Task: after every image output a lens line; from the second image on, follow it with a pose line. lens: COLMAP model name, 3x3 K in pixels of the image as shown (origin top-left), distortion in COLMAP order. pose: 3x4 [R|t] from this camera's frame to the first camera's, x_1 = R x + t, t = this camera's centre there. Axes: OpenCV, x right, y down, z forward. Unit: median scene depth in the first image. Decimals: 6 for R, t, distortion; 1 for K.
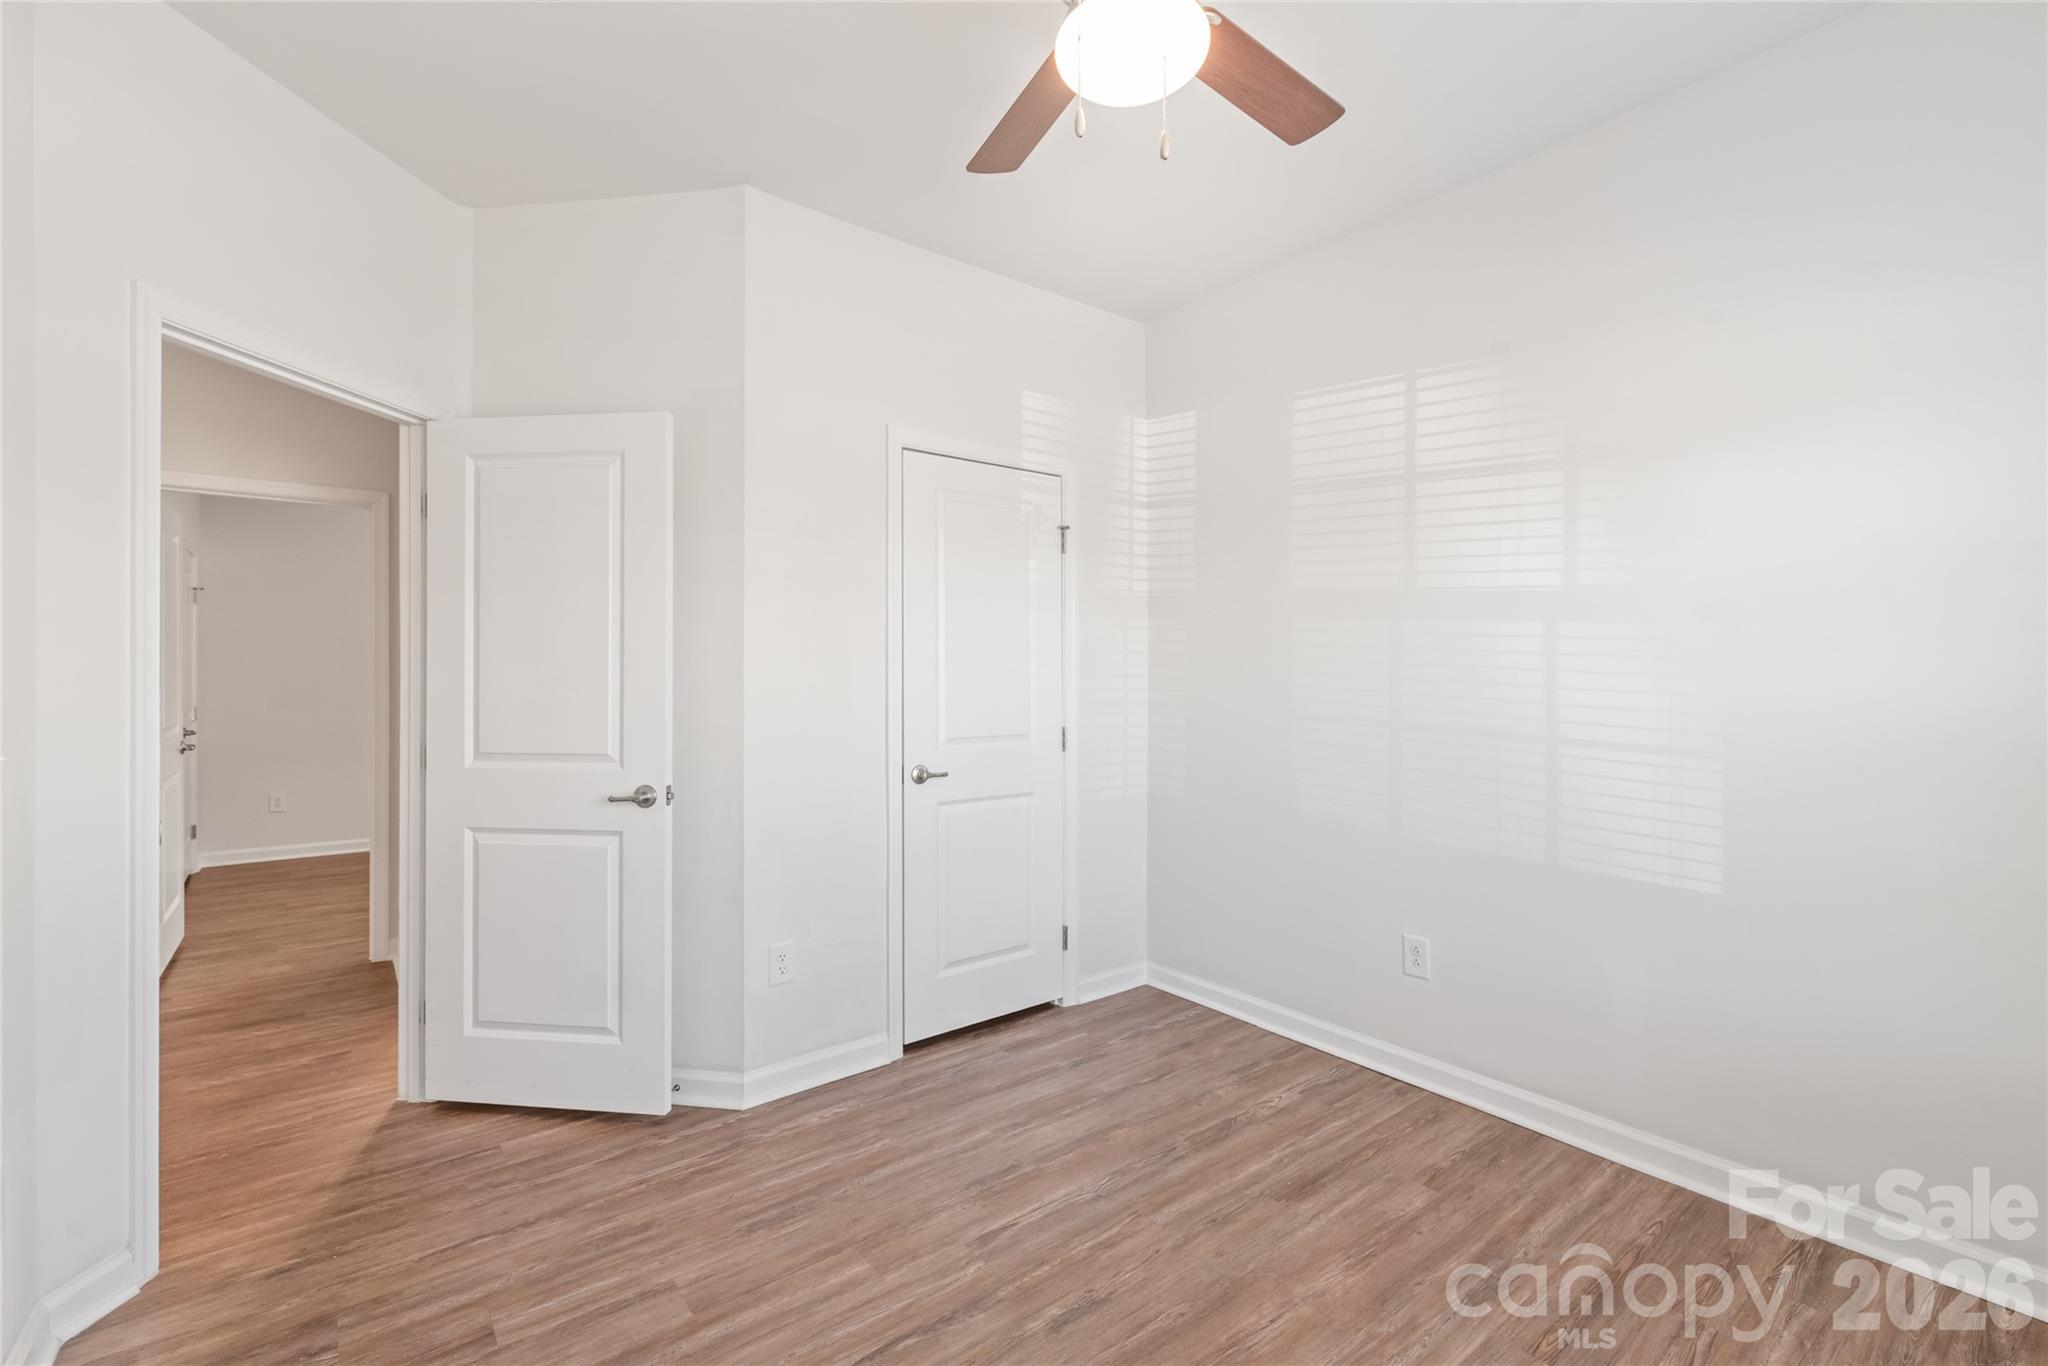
lens RADIAL K [[888.8, 0, 1021.8], [0, 888.8, 673.5], [0, 0, 1]] dist [-0.000892, -0.000039]
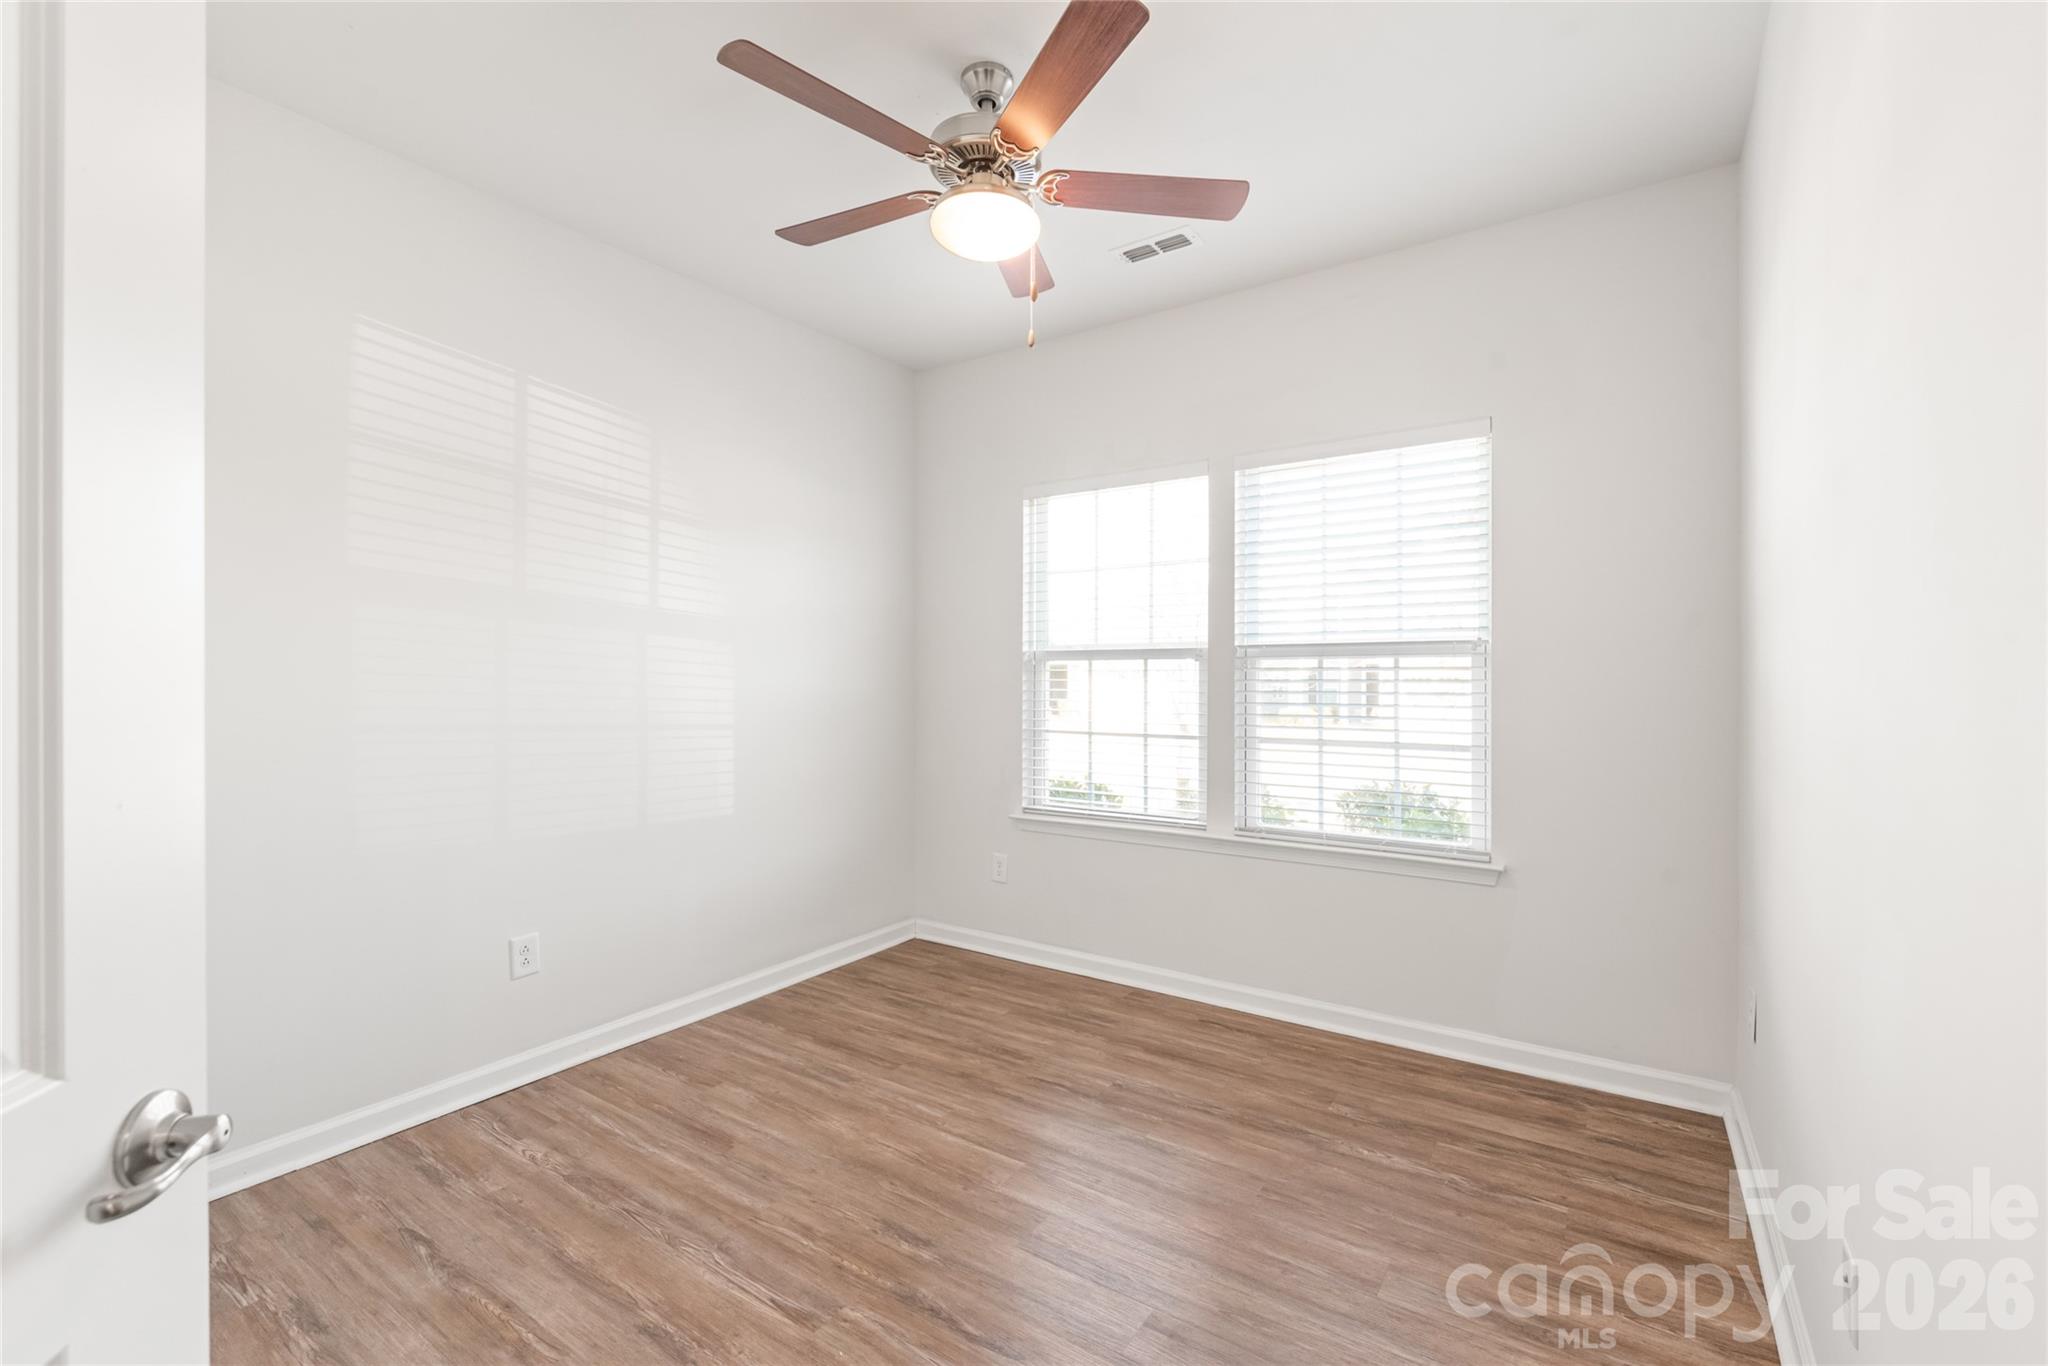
lens RADIAL K [[888.8, 0, 1022.3], [0, 888.8, 682.4], [0, 0, 1]] dist [-0.000892, -0.000039]
pose [[-0.306199, -0.012004, 0.951892, -0.849084], [-0.003003, 0.999928, 0.011644, -0.006203], [-0.951963, 0.000707, -0.306213, 0.956795]]
